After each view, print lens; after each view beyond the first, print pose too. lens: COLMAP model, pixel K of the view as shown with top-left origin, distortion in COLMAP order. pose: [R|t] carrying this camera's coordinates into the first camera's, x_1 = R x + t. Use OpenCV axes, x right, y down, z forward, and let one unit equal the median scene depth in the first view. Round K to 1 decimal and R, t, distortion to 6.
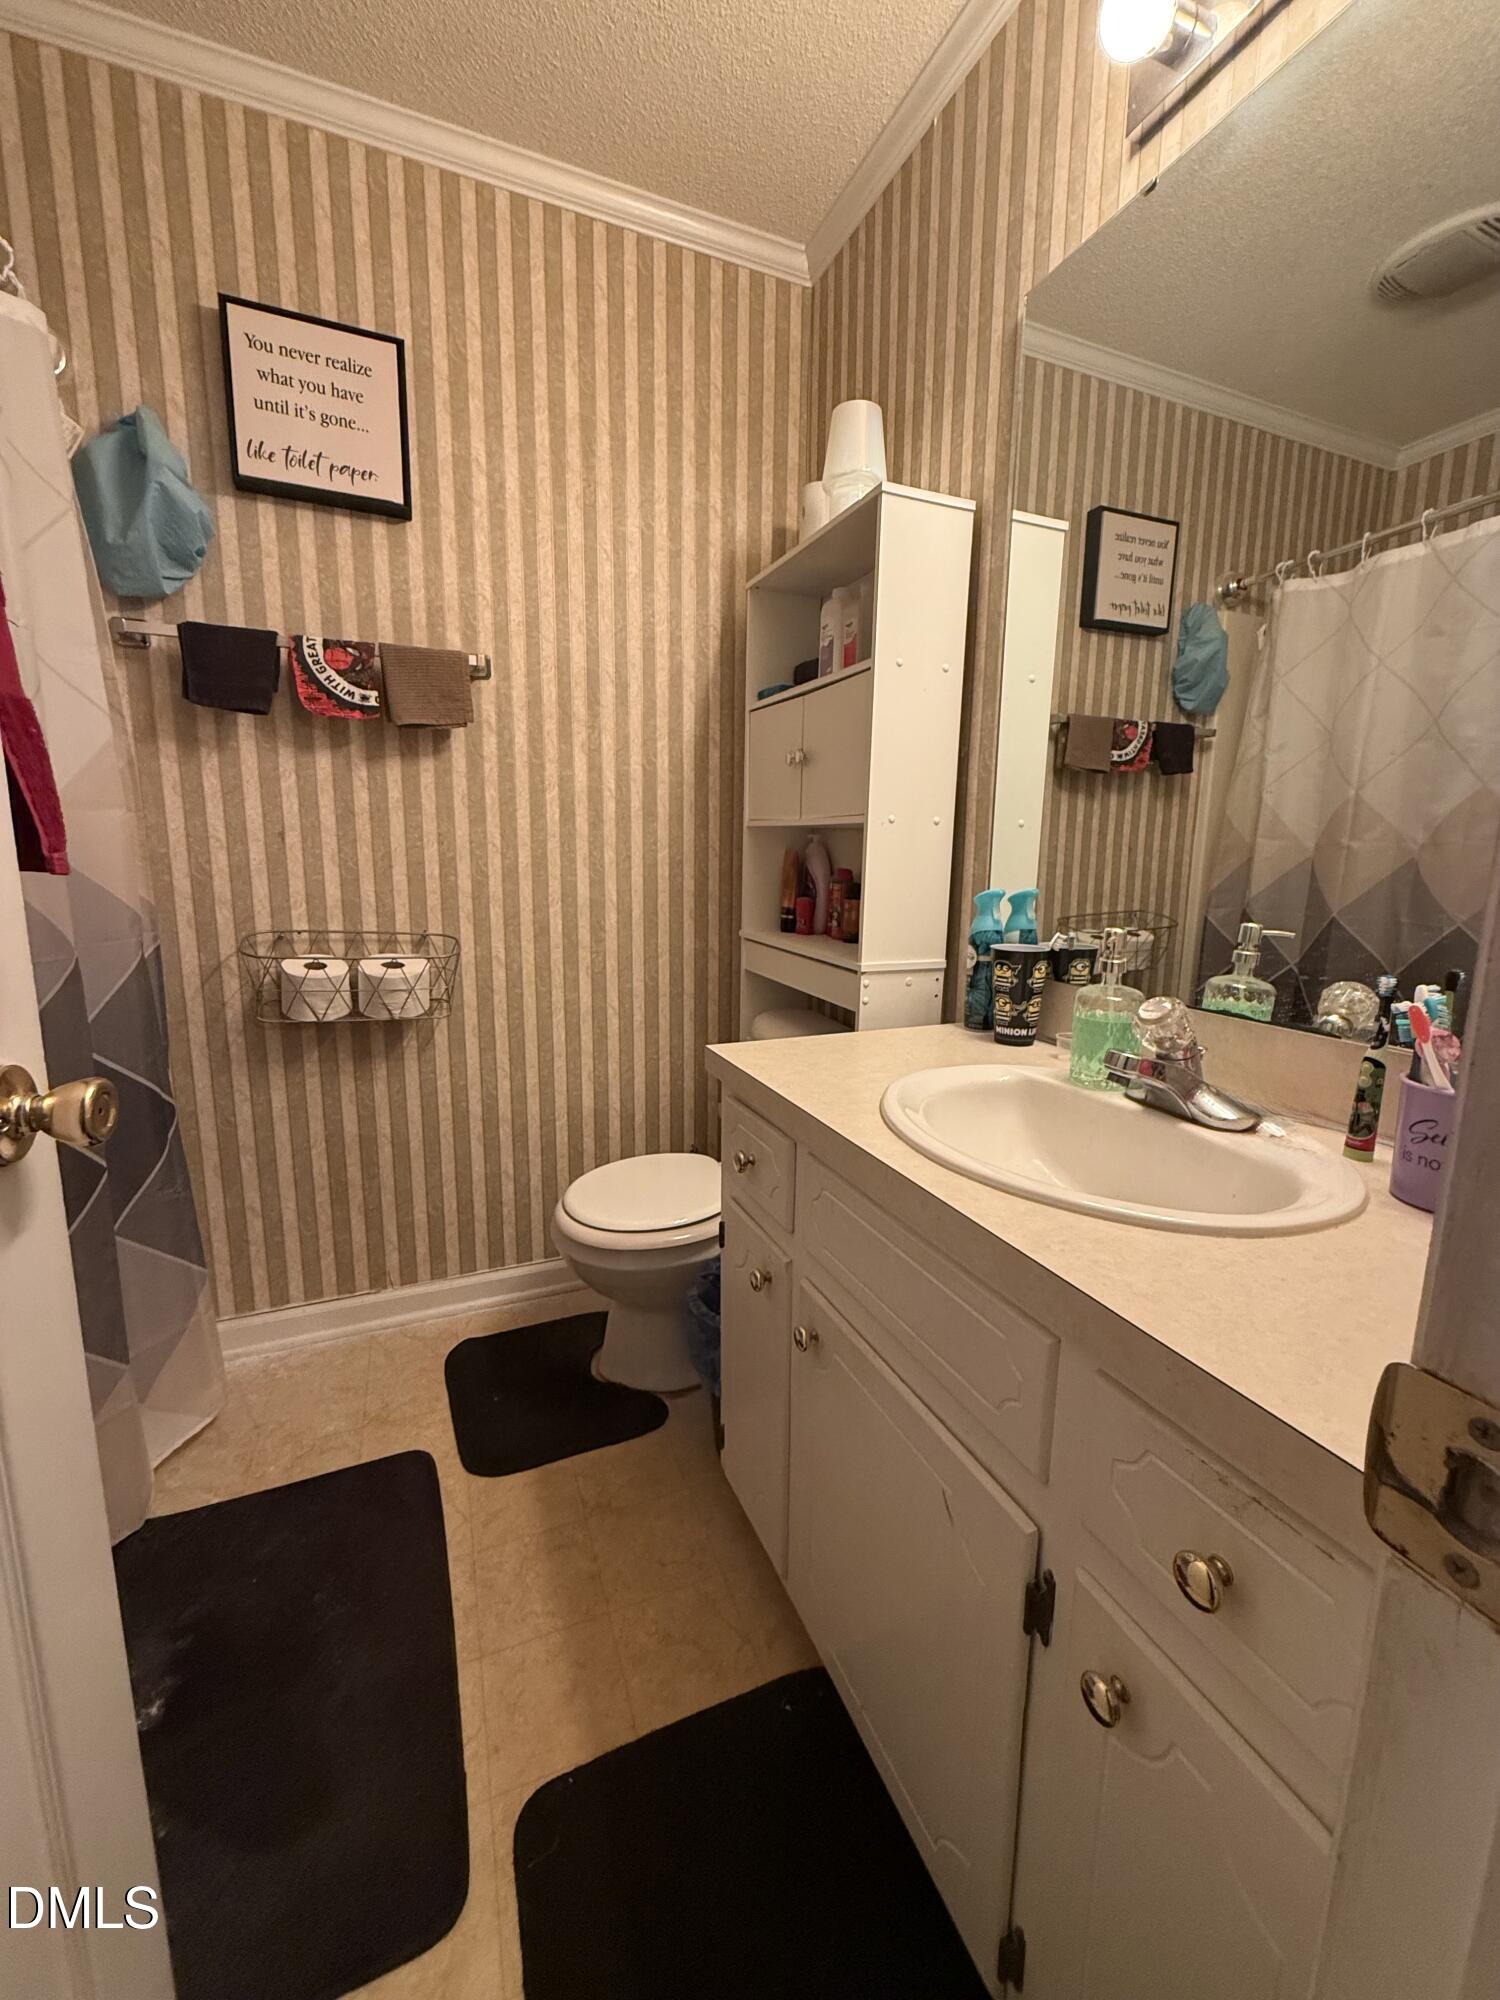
lens RADIAL K [[796.0, 0, 744.6], [0, 796.0, 997.1], [0, 0, 1]] dist [-0.001987, 0.000311]
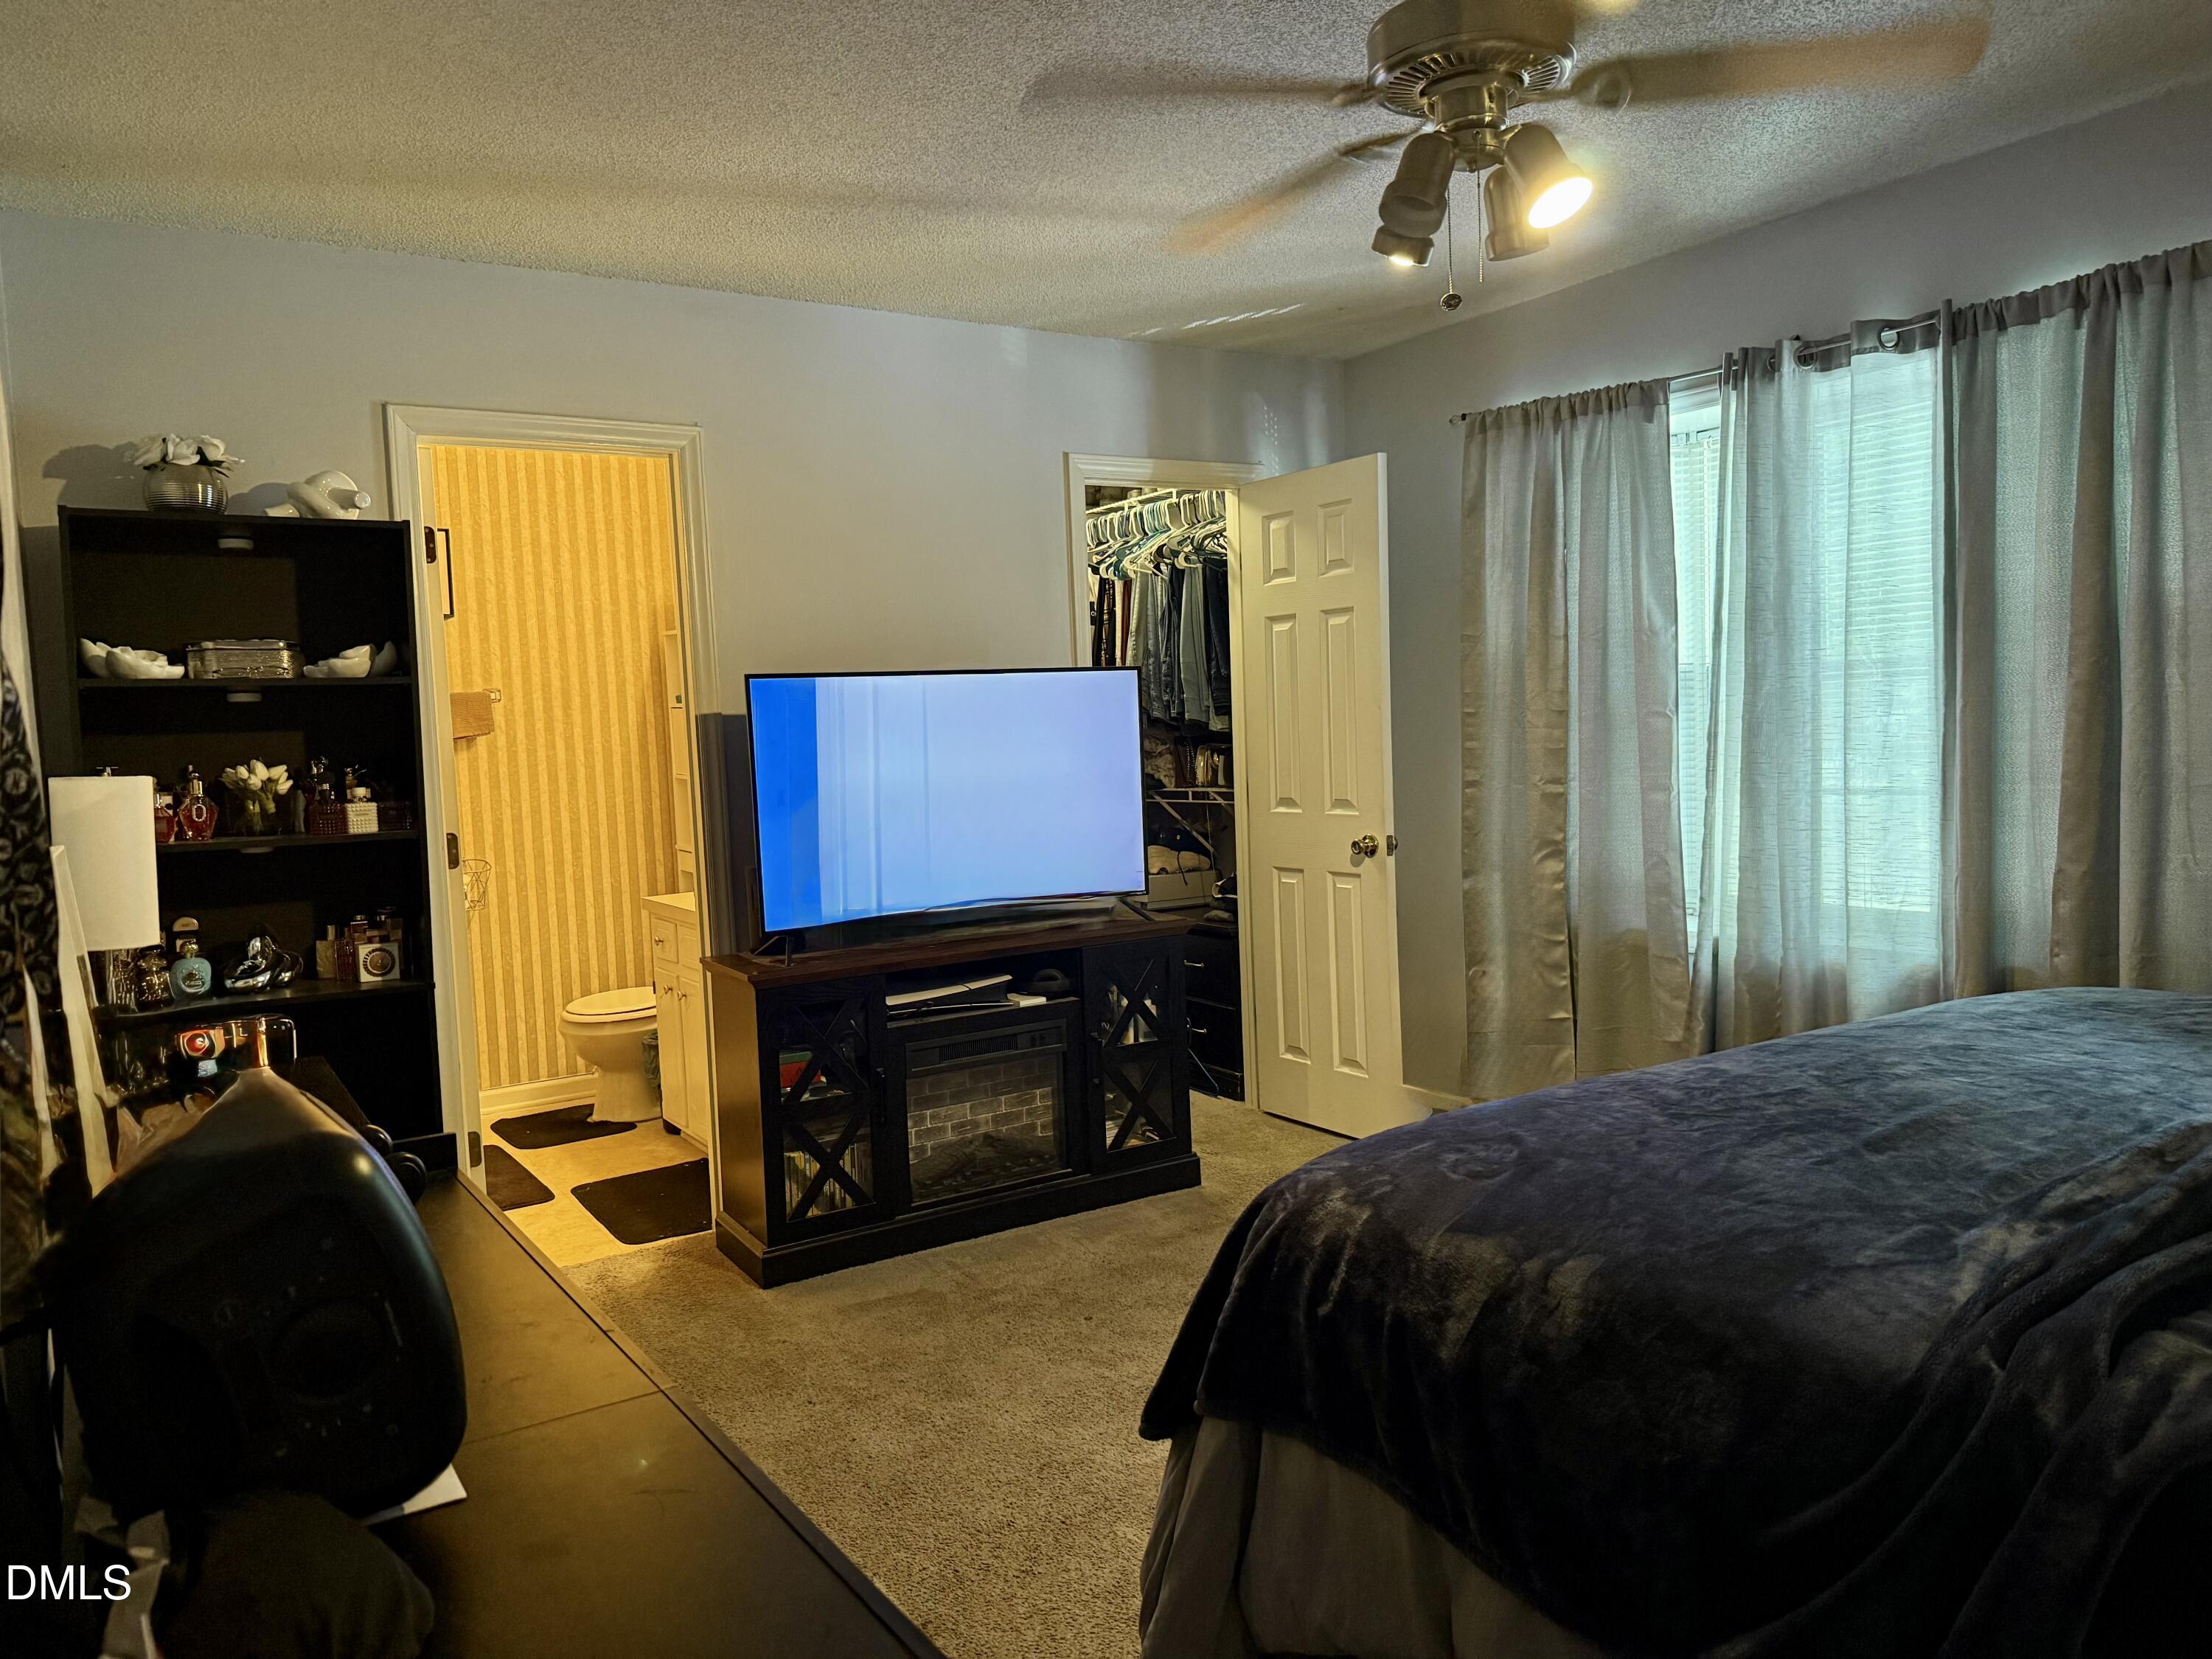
lens RADIAL K [[1542.5, 0, 1116.9], [0, 1542.5, 835.8], [0, 0, 1]] dist [0.042634, -0.000615]
pose [[0.981285, -0.066059, 0.180875, 0.312373], [0.084814, 0.991566, -0.097998, 0.280881], [-0.172876, 0.111505, 0.978612, -2.209429]]
